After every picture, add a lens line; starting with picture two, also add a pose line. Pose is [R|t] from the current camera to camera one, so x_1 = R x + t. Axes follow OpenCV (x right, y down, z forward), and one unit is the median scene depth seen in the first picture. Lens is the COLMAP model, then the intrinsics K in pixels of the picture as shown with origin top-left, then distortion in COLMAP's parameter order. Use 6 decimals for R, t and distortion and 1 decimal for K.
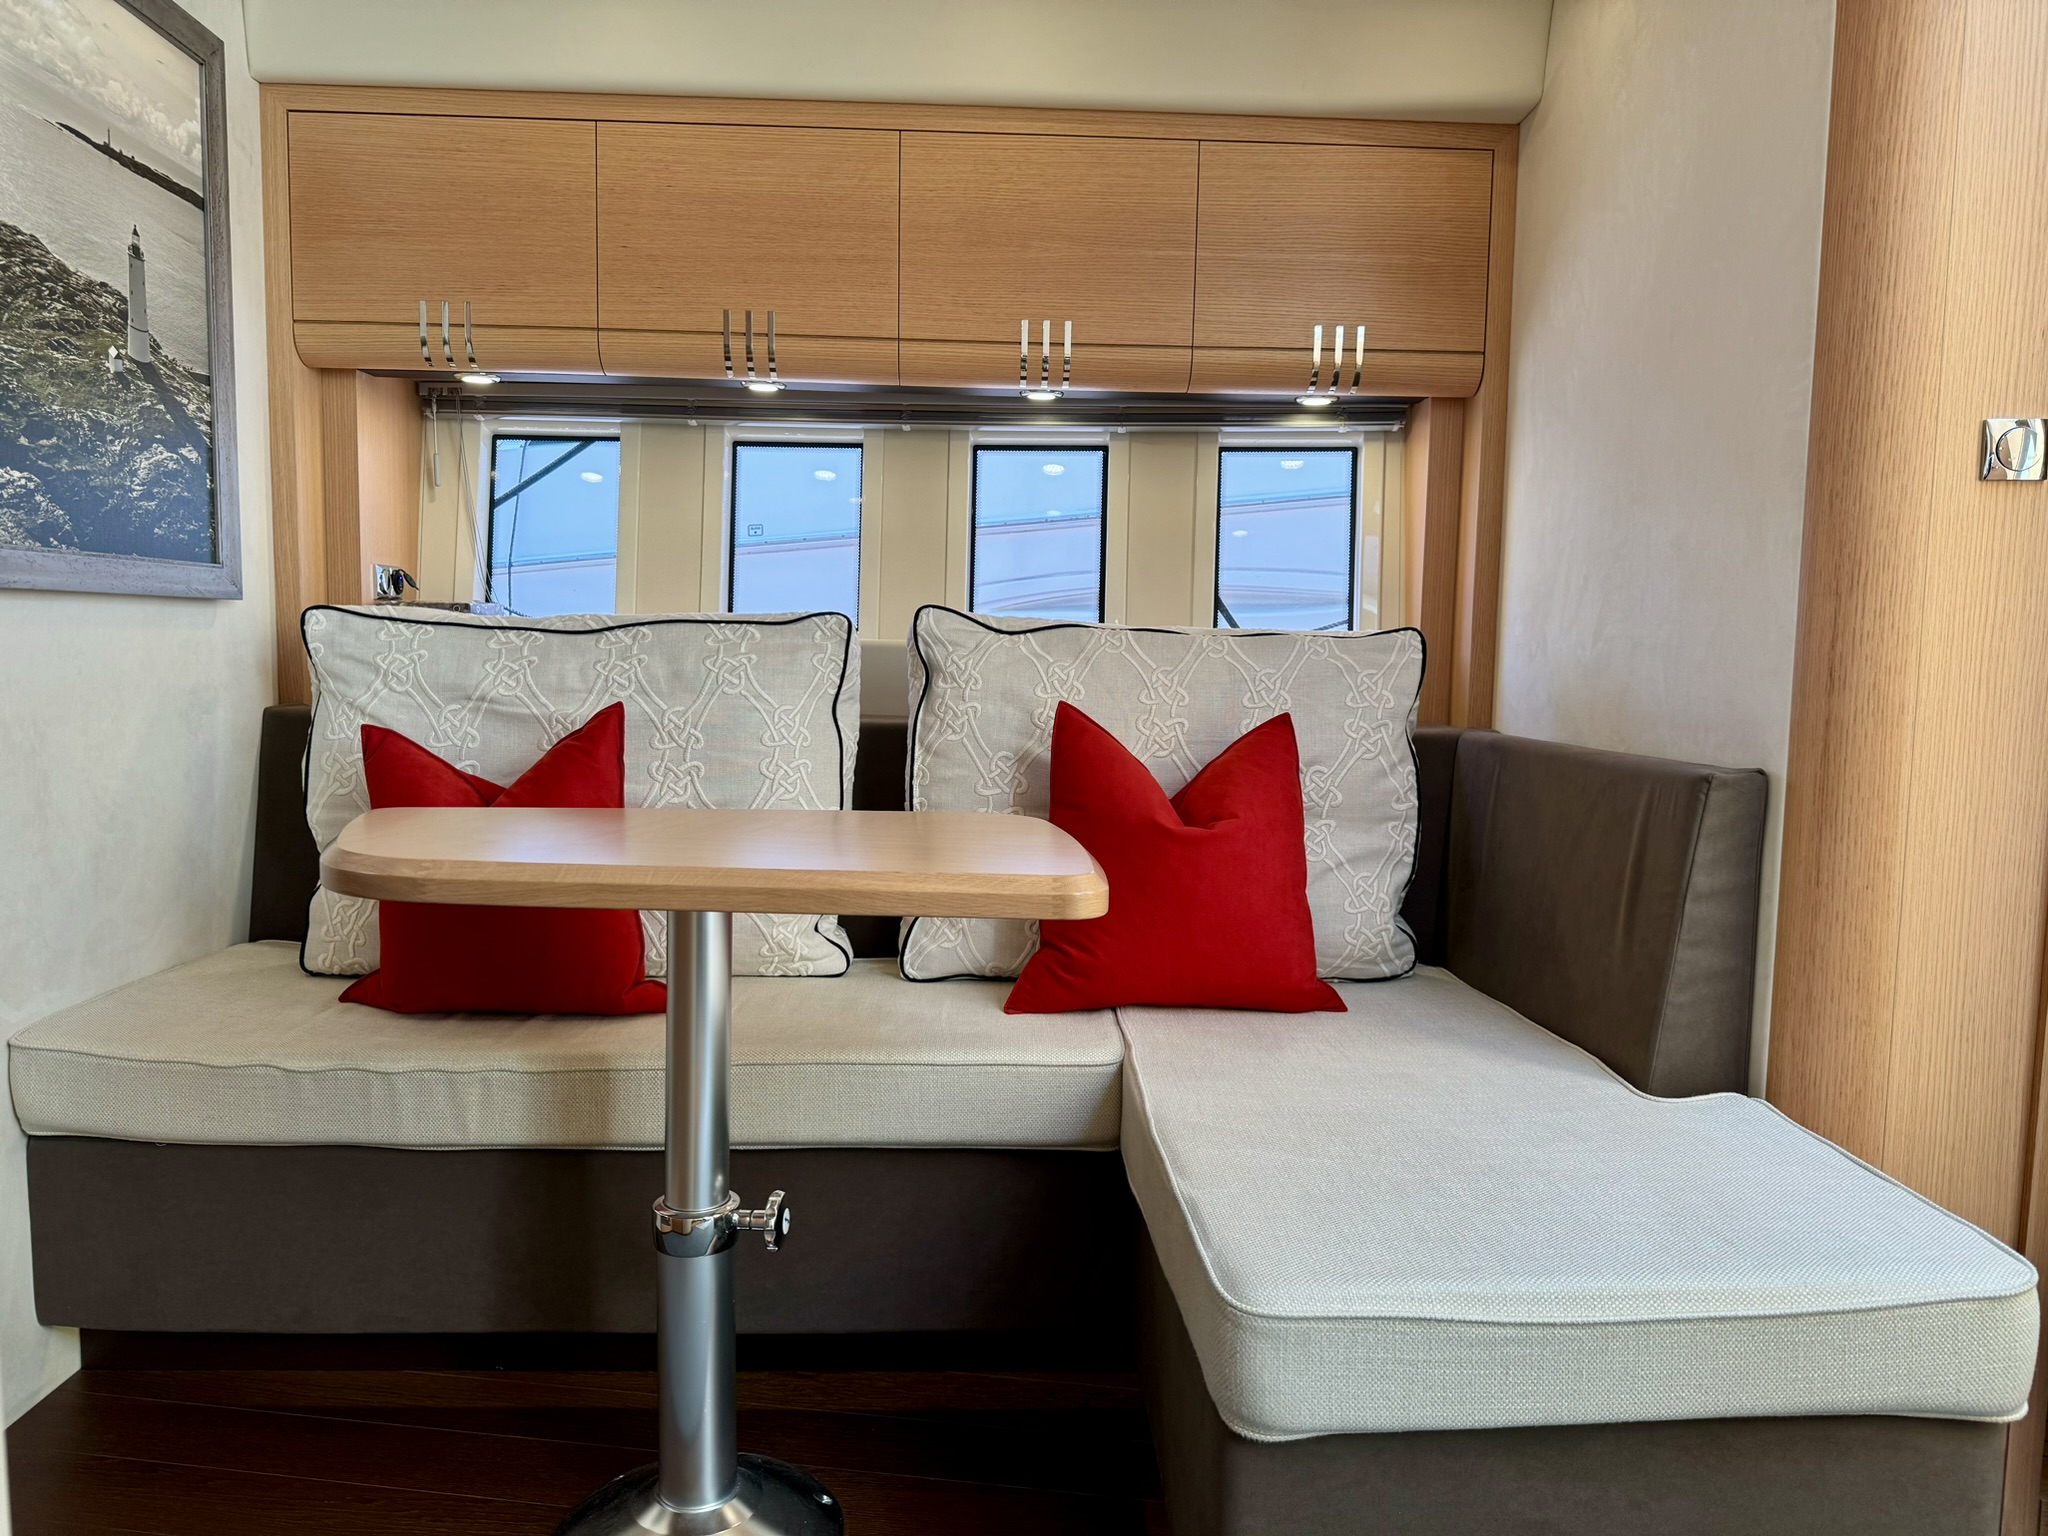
lens RADIAL K [[1425.6, 0, 1018.9], [0, 1425.6, 777.0], [0, 0, 1]] dist [0.076400, -0.112258]
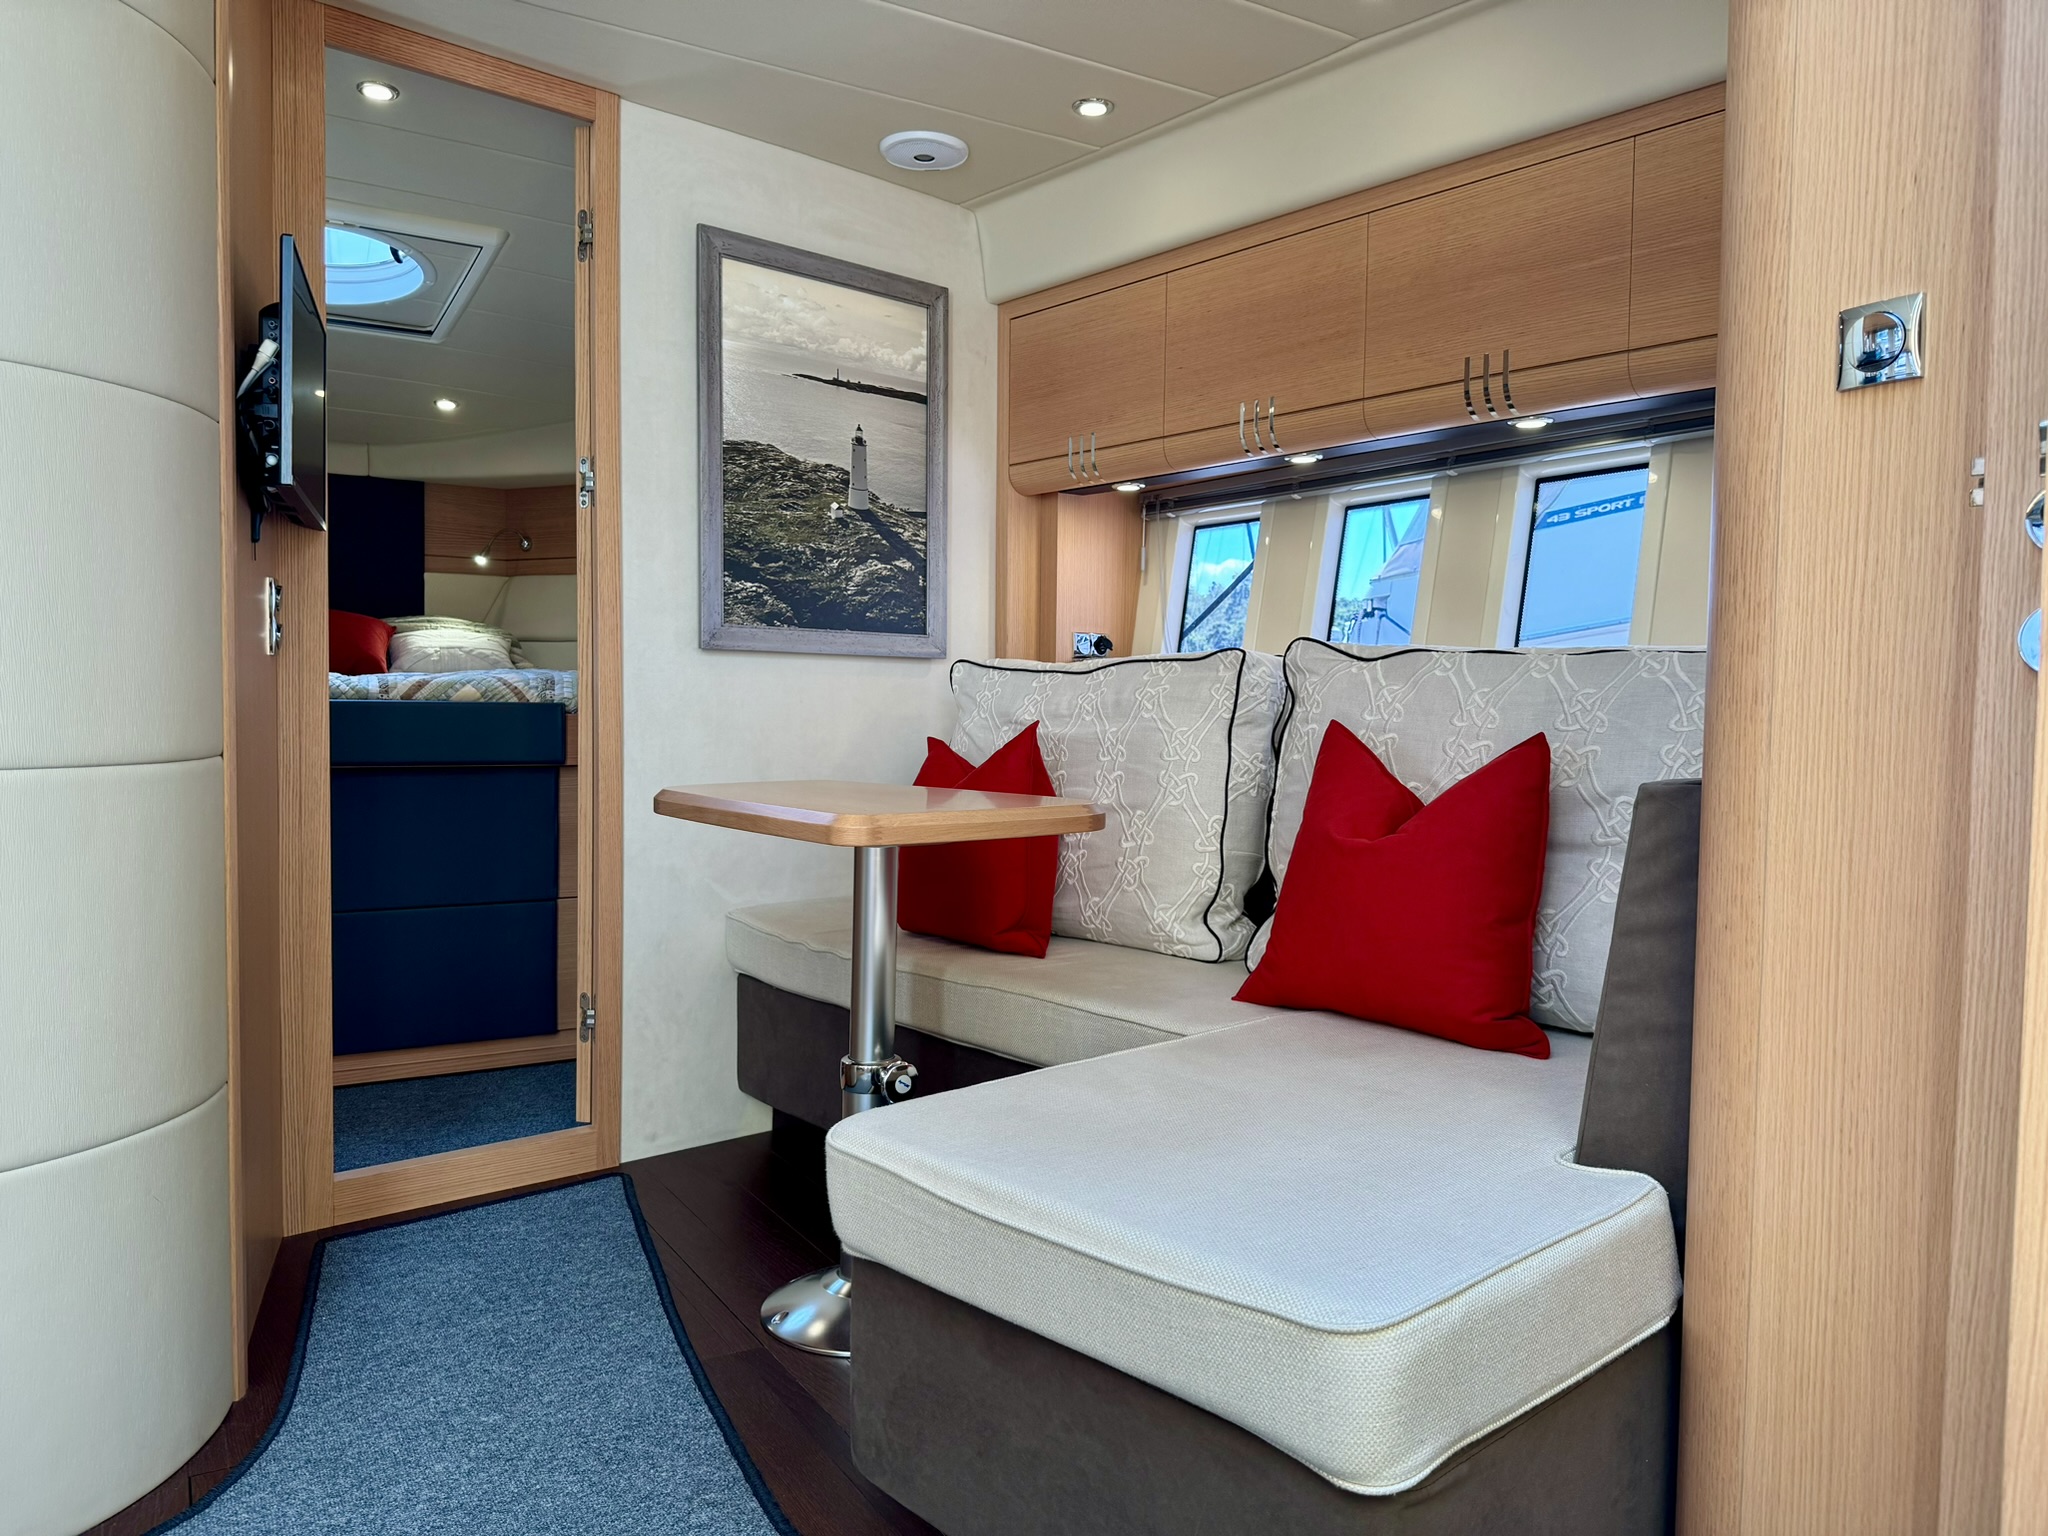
lens RADIAL K [[1419.1, 0, 1025.3], [0, 1419.1, 775.9], [0, 0, 1]] dist [0.070663, -0.142130]
pose [[0.633279, 0.027054, -0.773451, 0.733290], [-0.073339, 0.996989, -0.025174, 0.032661], [0.770441, 0.072666, 0.633357, 0.163134]]
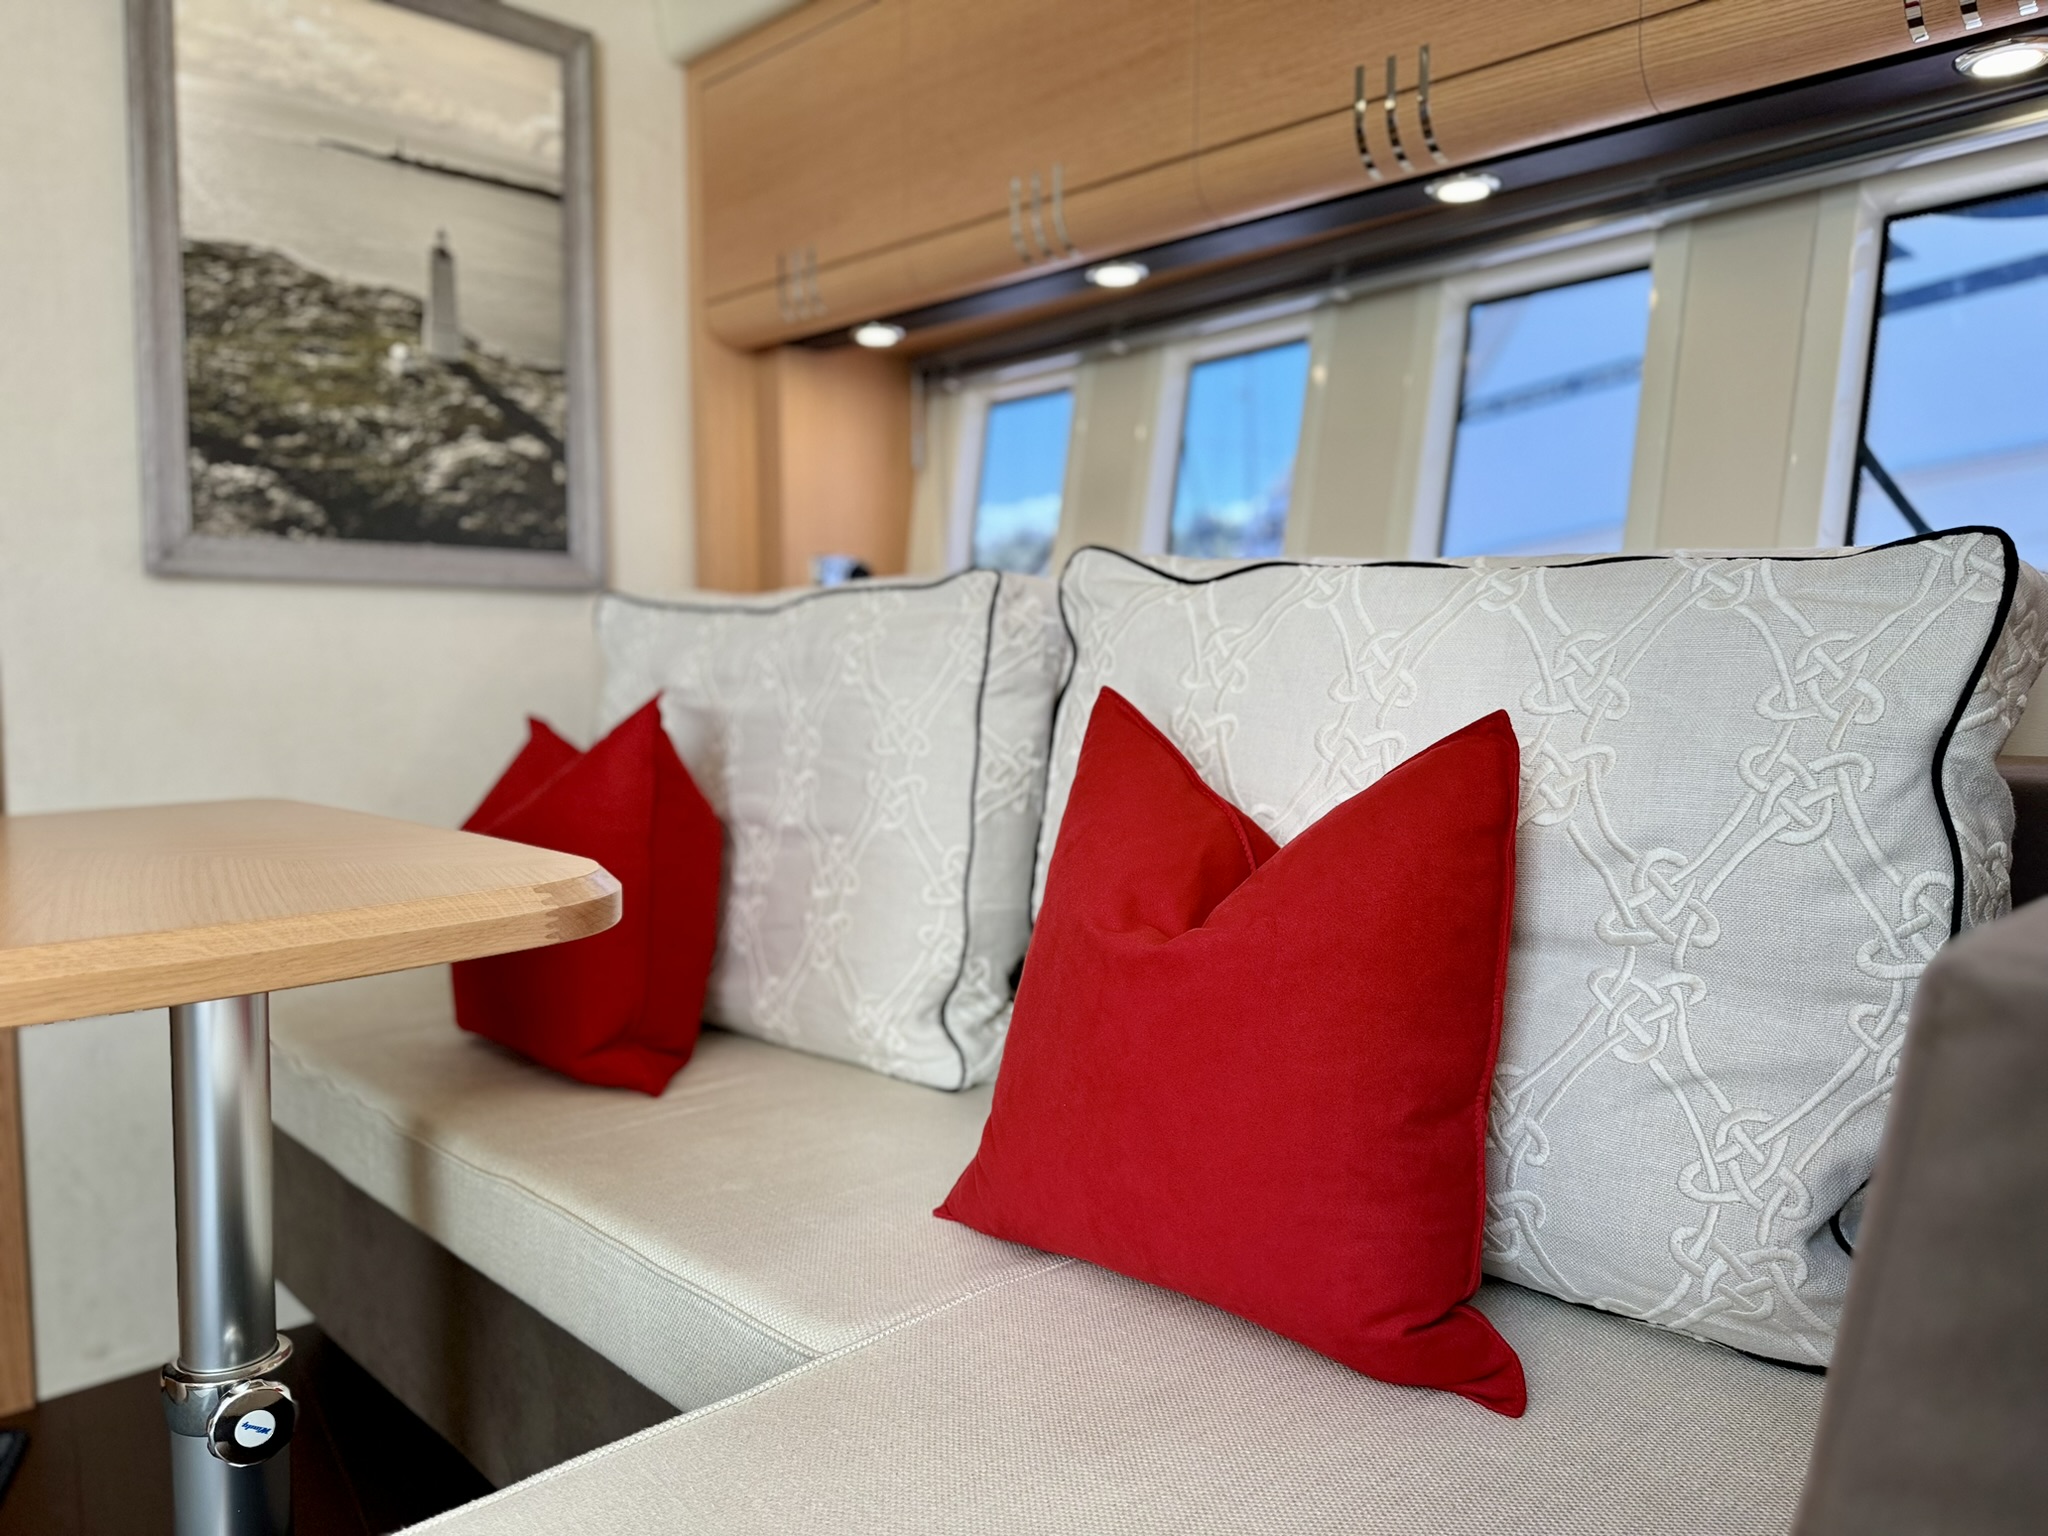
lens RADIAL K [[1432.7, 0, 1033.5], [0, 1432.7, 775.3], [0, 0, 1]] dist [-0.004930, -0.021257]
pose [[0.682597, 0.048435, -0.729188, 0.439467], [-0.061450, 0.998072, 0.008772, -0.025083], [0.728207, 0.038821, 0.684257, 0.615585]]
